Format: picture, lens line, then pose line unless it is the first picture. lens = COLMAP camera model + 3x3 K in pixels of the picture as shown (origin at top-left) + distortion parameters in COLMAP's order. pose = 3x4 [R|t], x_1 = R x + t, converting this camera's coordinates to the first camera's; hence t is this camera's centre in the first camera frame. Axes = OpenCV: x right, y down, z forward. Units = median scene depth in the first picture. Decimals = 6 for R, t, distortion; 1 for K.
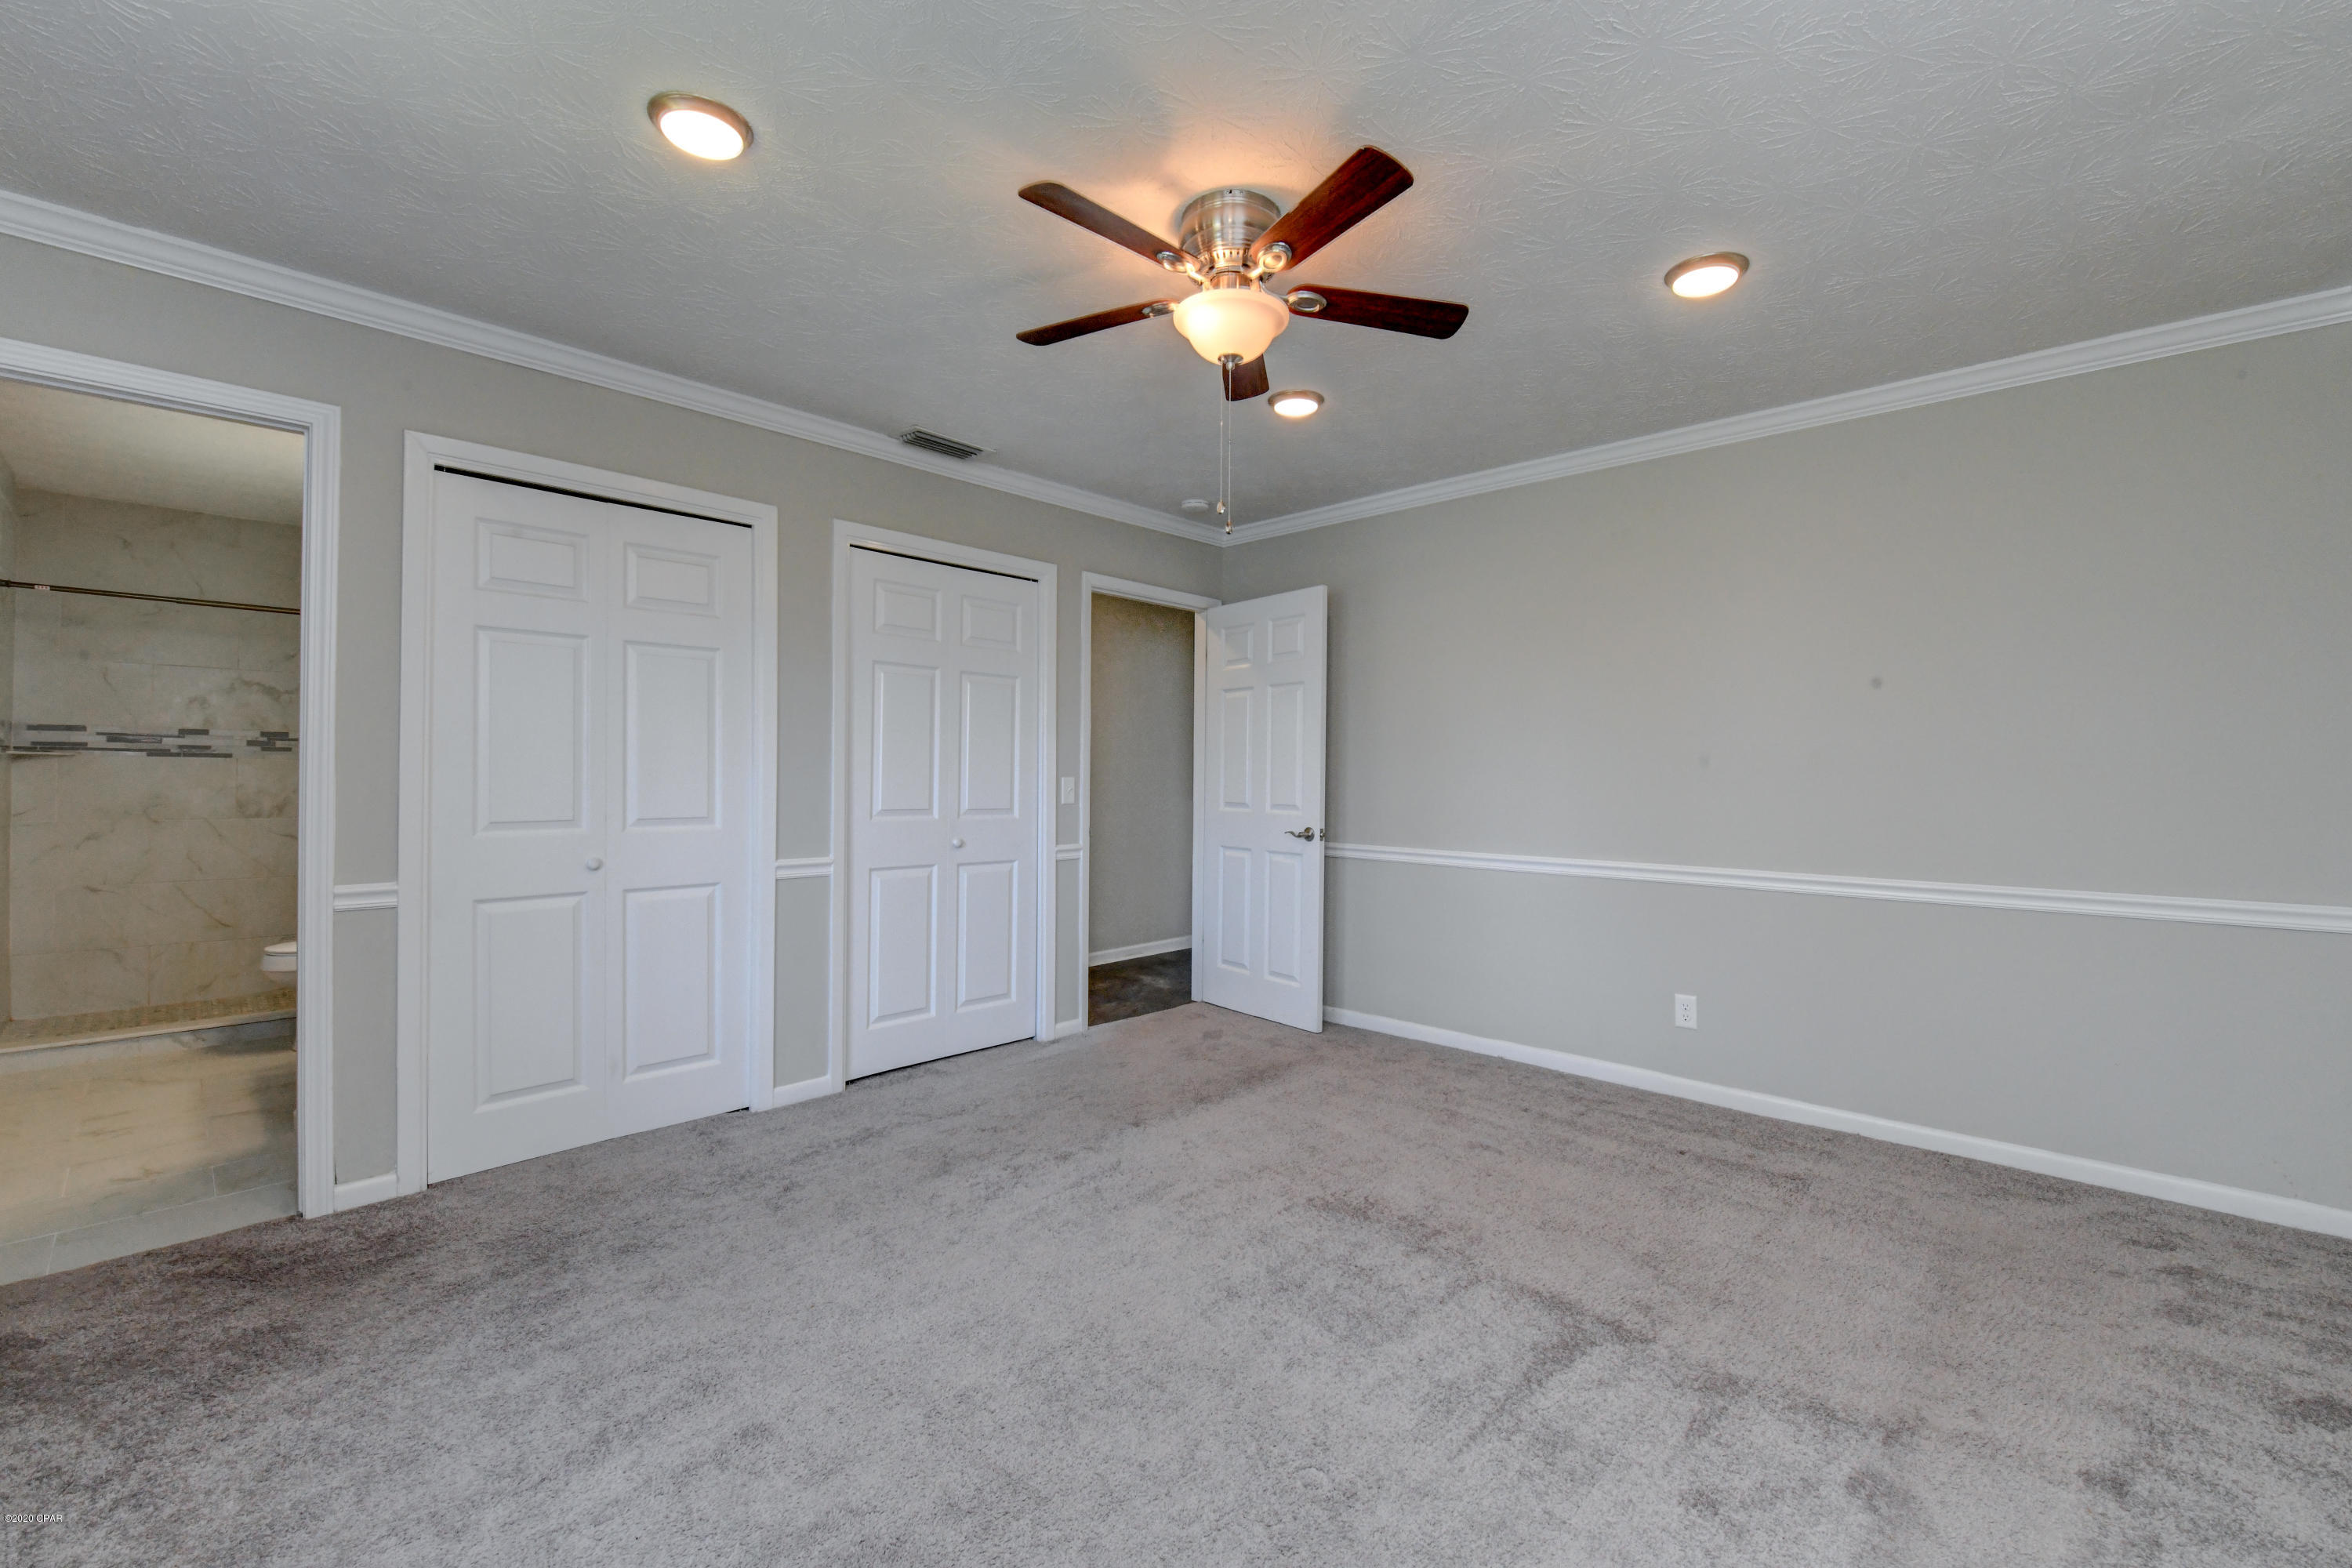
lens RADIAL K [[1009.5, 0, 1176.0], [0, 1009.5, 784.0], [0, 0, 1]] dist [0.000976, 0.000234]
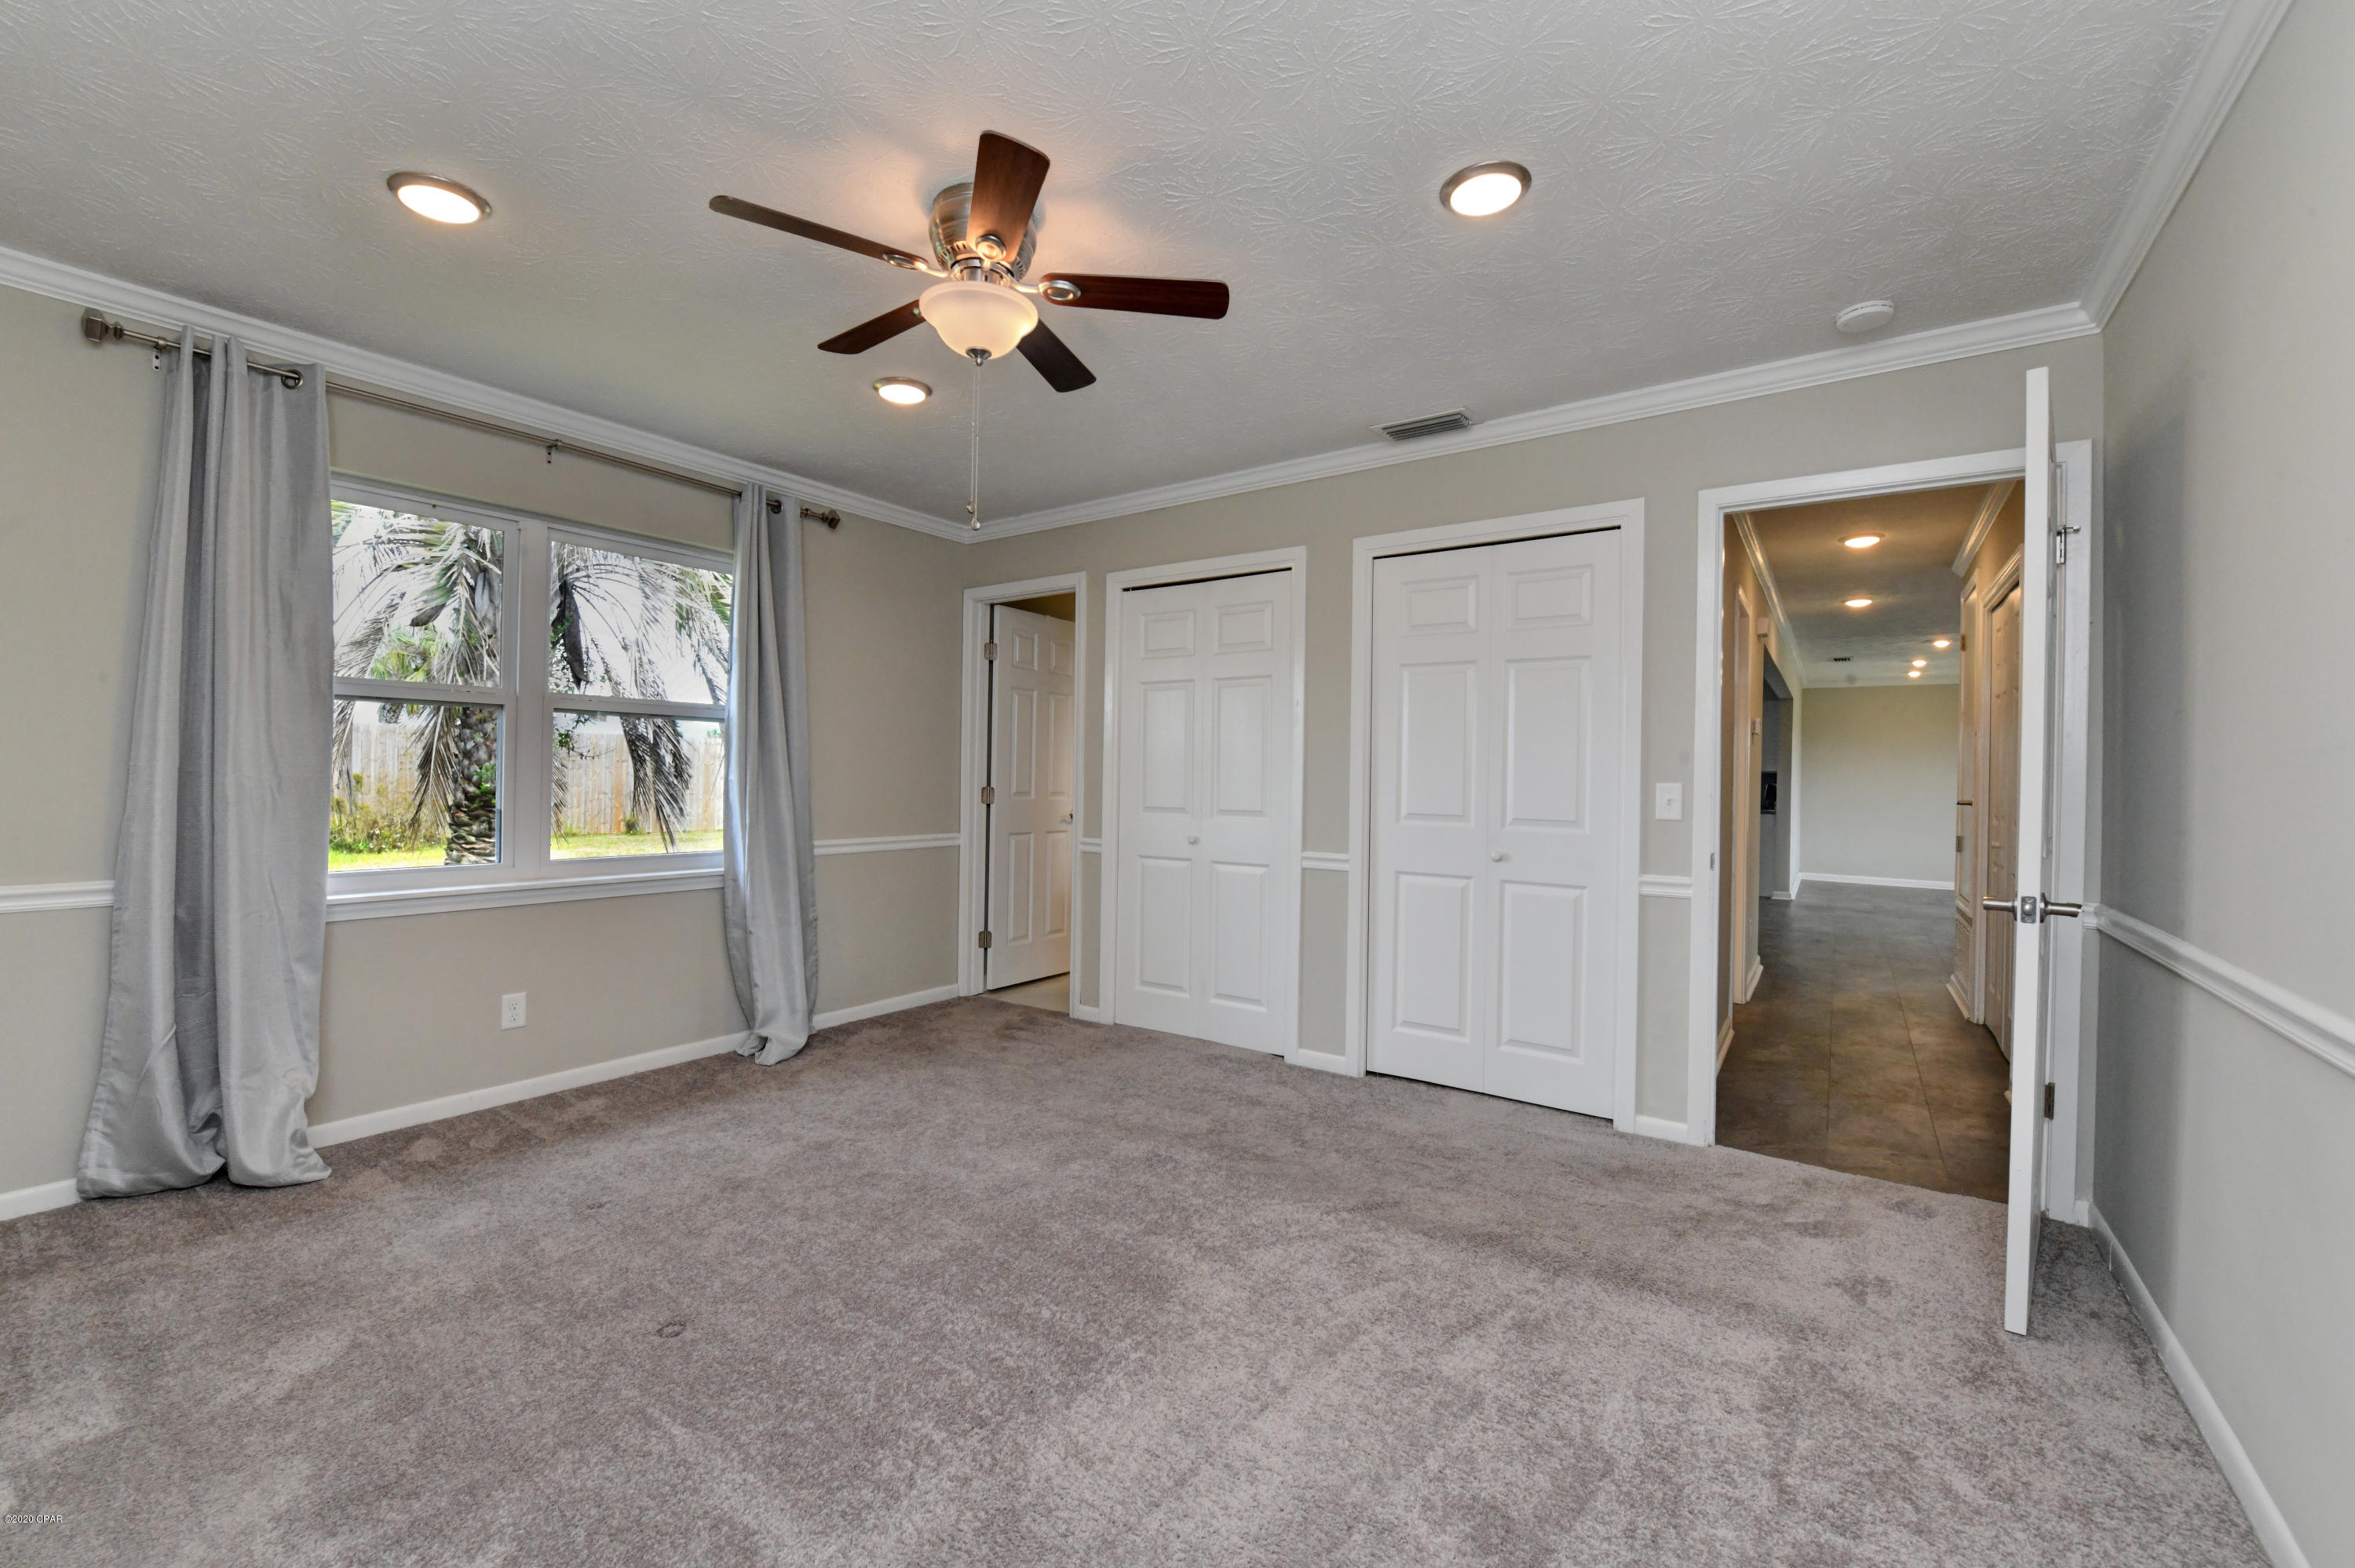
lens RADIAL K [[967.5, 0, 1175.2], [0, 967.5, 777.9], [0, 0, 1]] dist [-0.008149, -0.004892]
pose [[0.119518, 0.001535, -0.992831, 0.636940], [-0.012544, 0.999921, 0.000036, -0.006602], [0.992753, 0.012450, 0.119528, 0.671557]]
